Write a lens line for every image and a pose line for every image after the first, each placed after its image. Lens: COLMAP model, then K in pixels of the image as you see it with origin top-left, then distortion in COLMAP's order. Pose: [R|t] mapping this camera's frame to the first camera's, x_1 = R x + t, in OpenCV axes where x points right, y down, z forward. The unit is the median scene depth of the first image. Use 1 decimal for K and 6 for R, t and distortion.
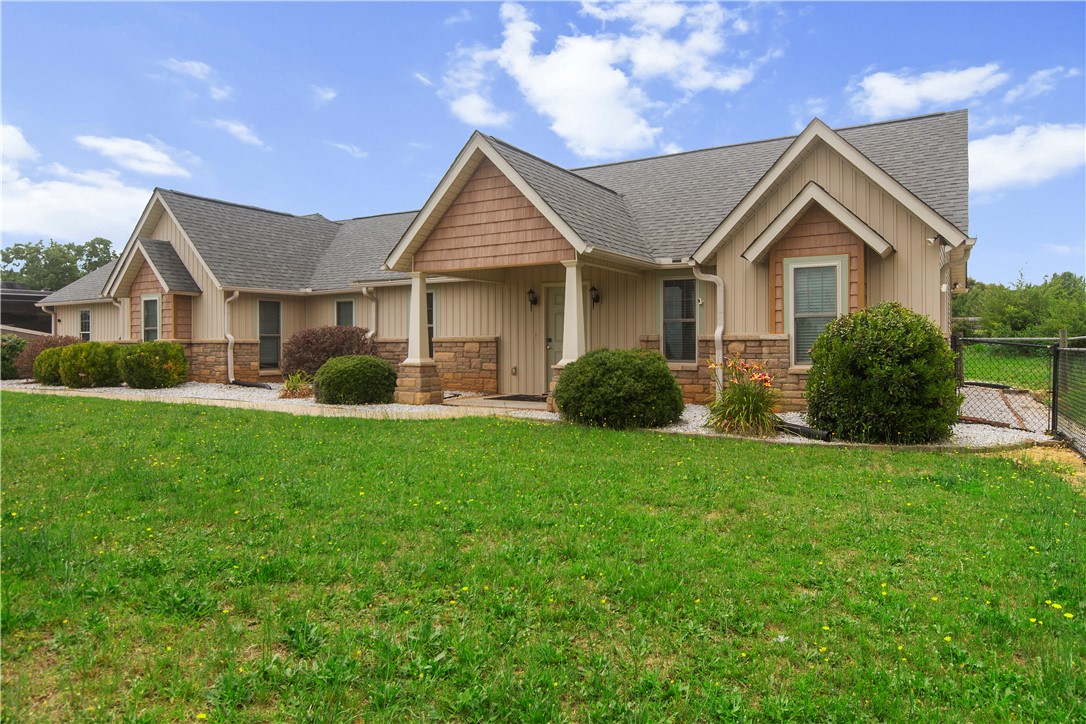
lens RADIAL K [[702.0, 0, 543.1], [0, 702.0, 306.2], [0, 0, 1]] dist [0.000810, -0.000632]
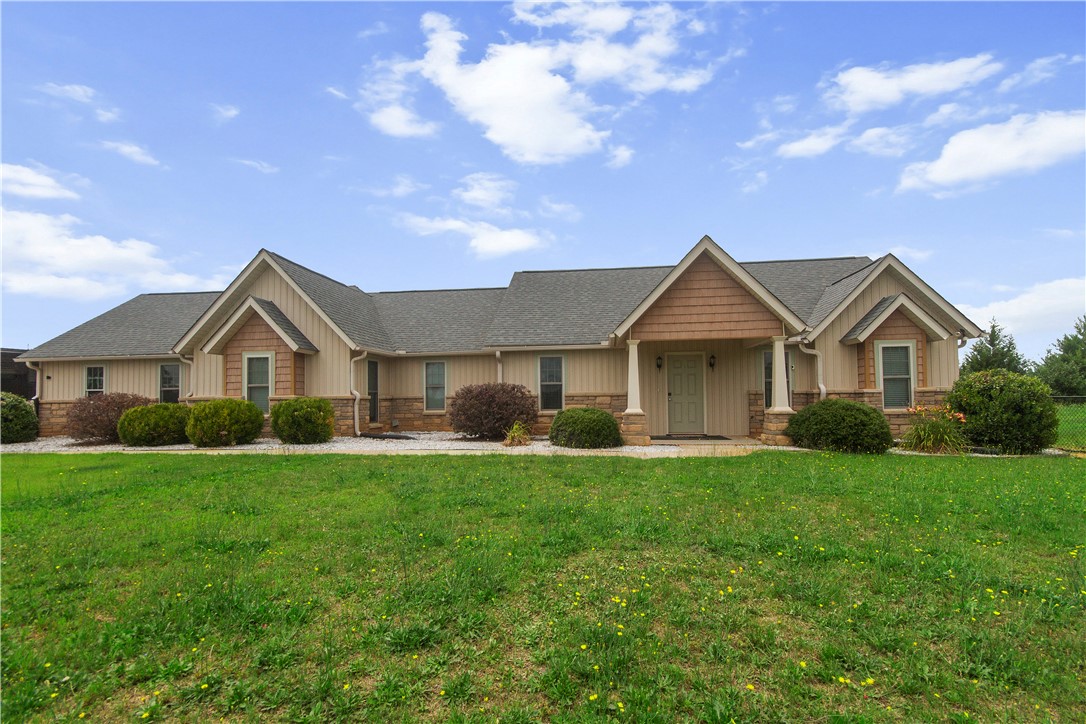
lens RADIAL K [[512.5, 0, 543.7], [0, 512.5, 351.0], [0, 0, 1]] dist [0.003395, 0.000767]
pose [[0.916233, 0.029146, 0.399583, -0.502073], [-0.012777, 0.998969, -0.043568, 0.009570], [-0.400441, 0.034814, 0.915661, 0.157882]]
